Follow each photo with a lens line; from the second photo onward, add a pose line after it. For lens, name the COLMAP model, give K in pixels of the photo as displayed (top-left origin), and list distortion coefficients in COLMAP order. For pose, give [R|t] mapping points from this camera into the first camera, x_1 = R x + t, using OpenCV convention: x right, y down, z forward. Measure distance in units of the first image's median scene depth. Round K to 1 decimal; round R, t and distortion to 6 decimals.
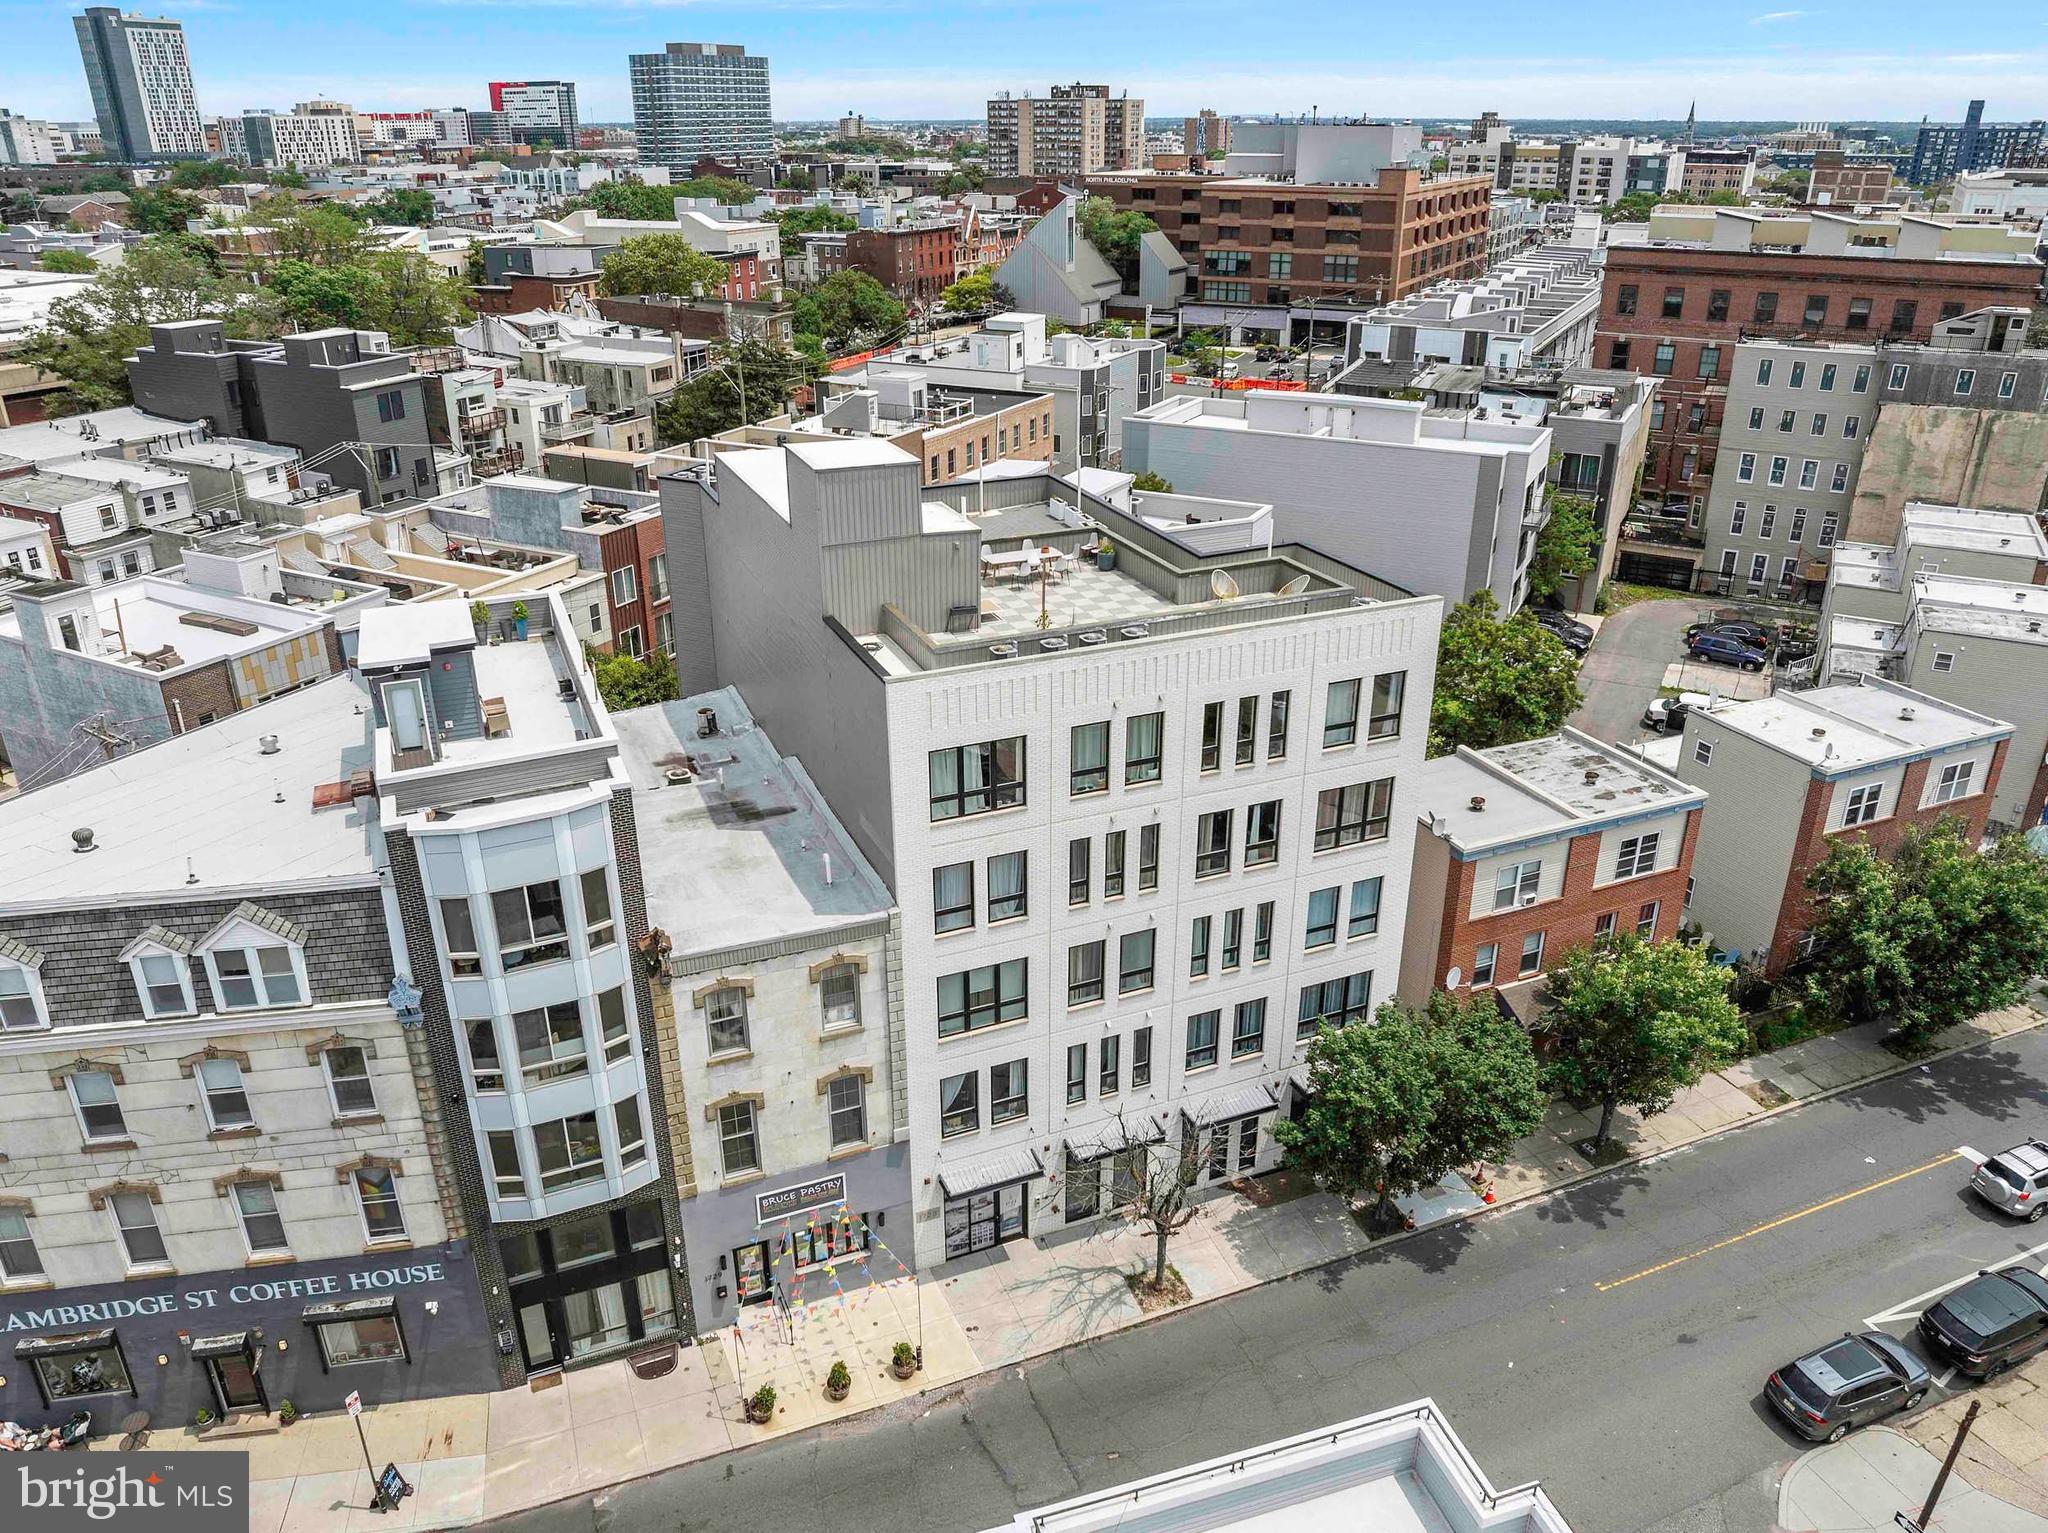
lens RADIAL K [[1474.1, 0, 1024.0], [0, 1474.1, 766.5], [0, 0, 1]] dist [-0.053198, 0.027998]
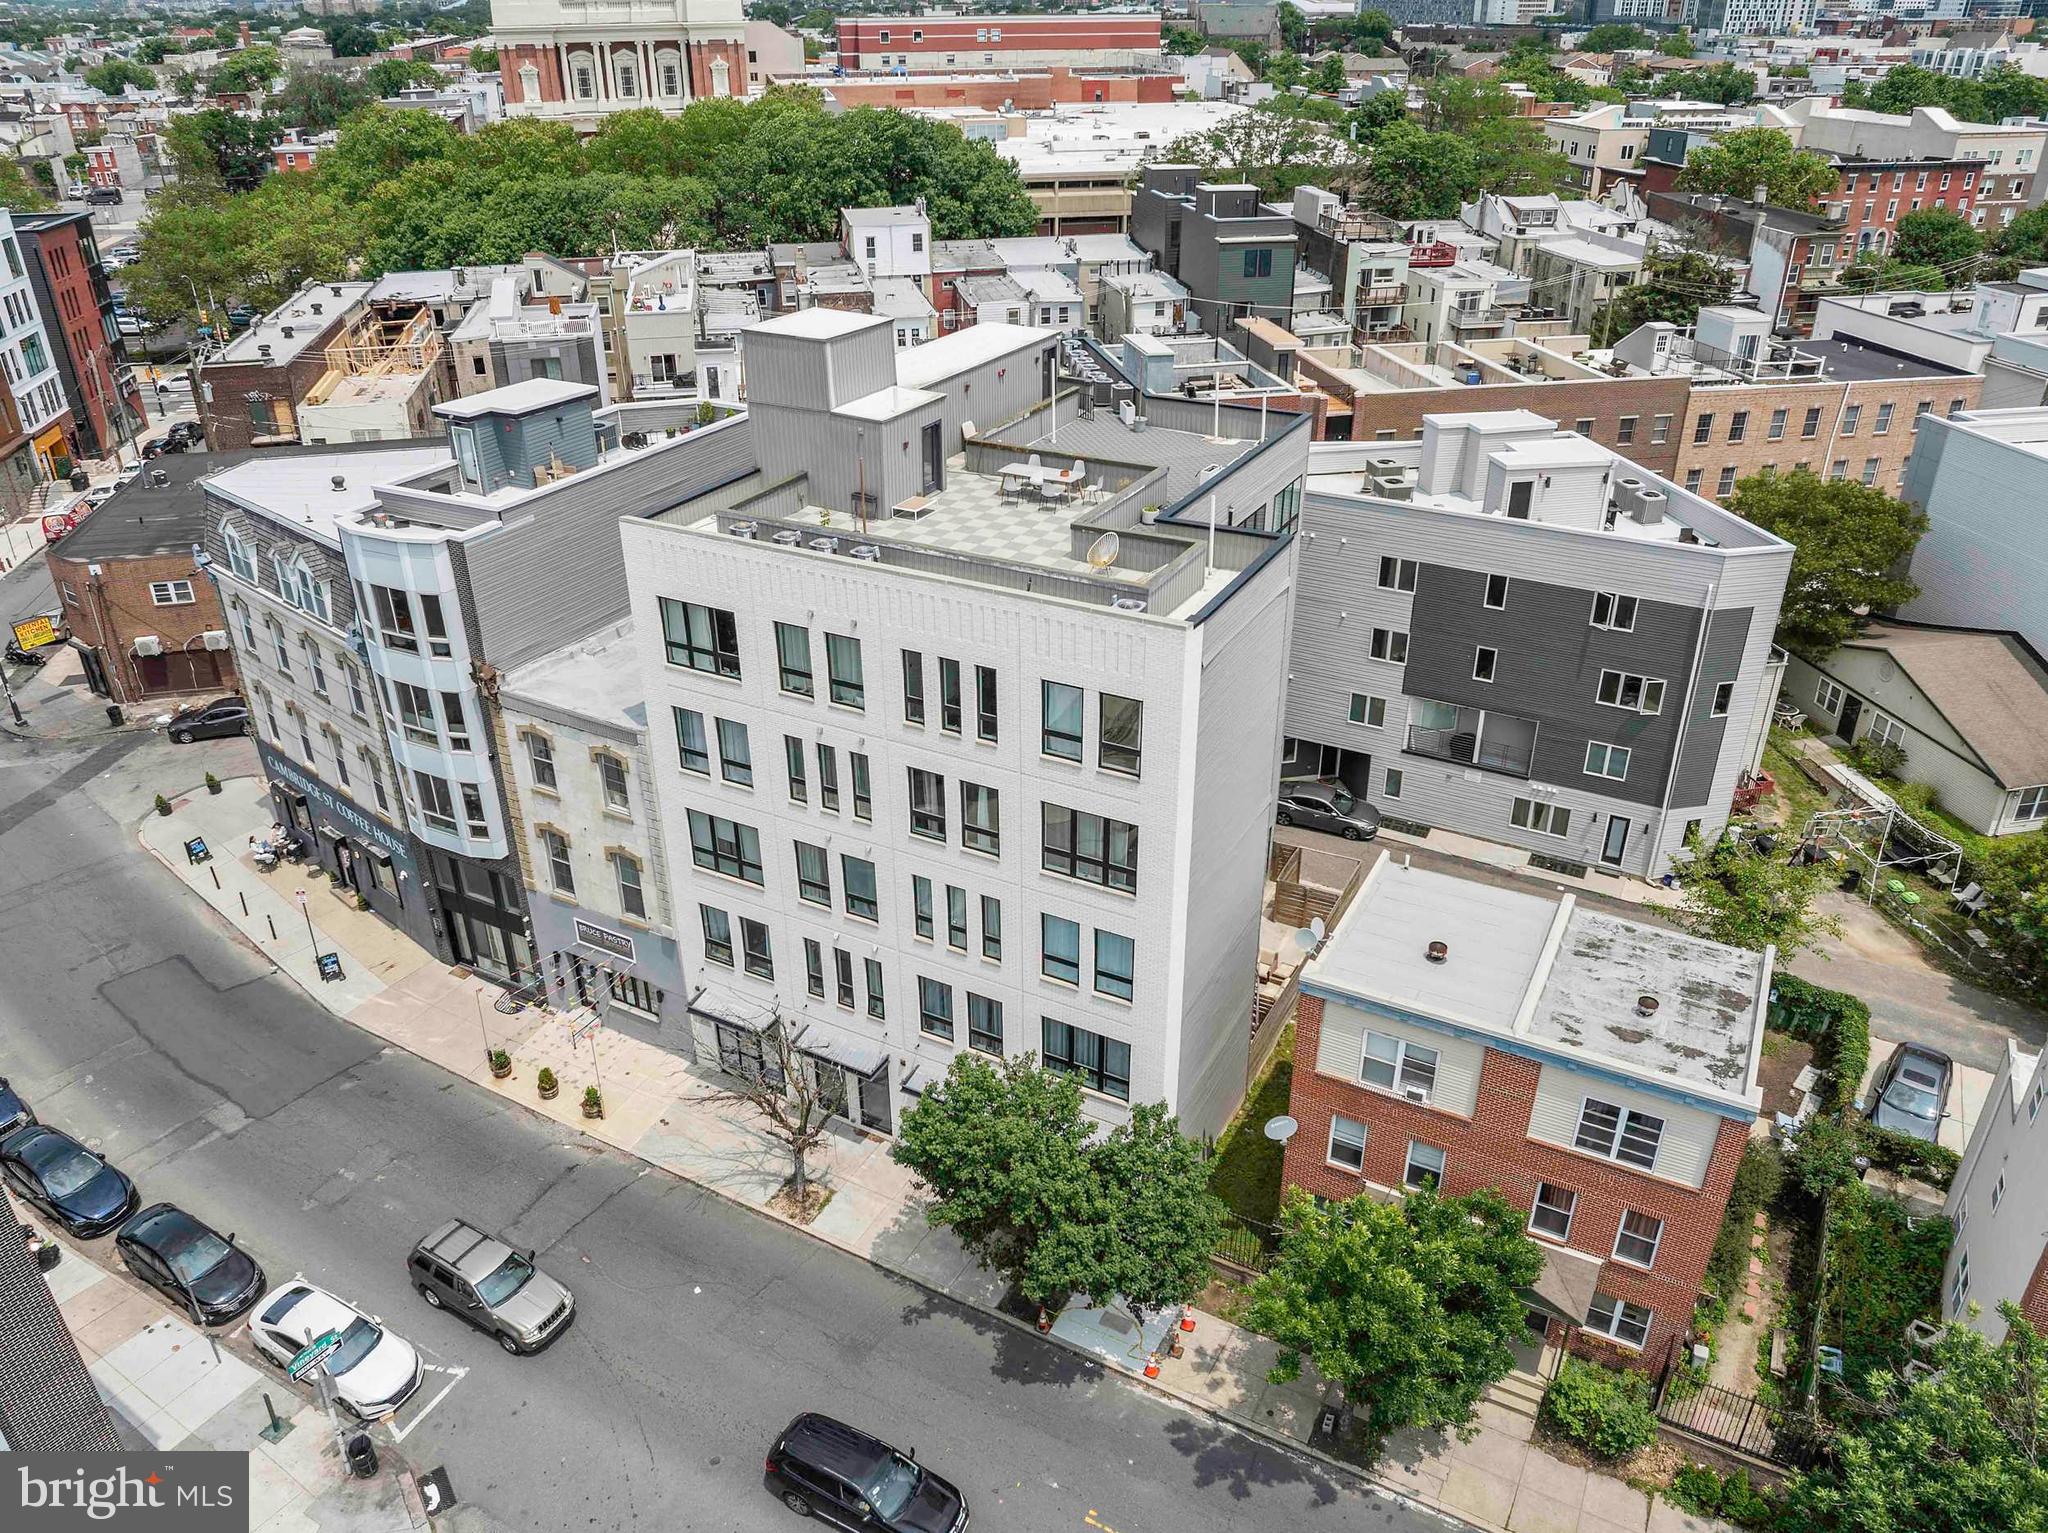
lens RADIAL K [[1474.1, 0, 1024.0], [0, 1474.1, 766.5], [0, 0, 1]] dist [-0.053198, 0.027998]
pose [[0.620318, 0.367160, -0.693108, 0.789530], [-0.313785, 0.926043, 0.209722, -0.180448], [0.718850, 0.087393, 0.689650, 0.398605]]
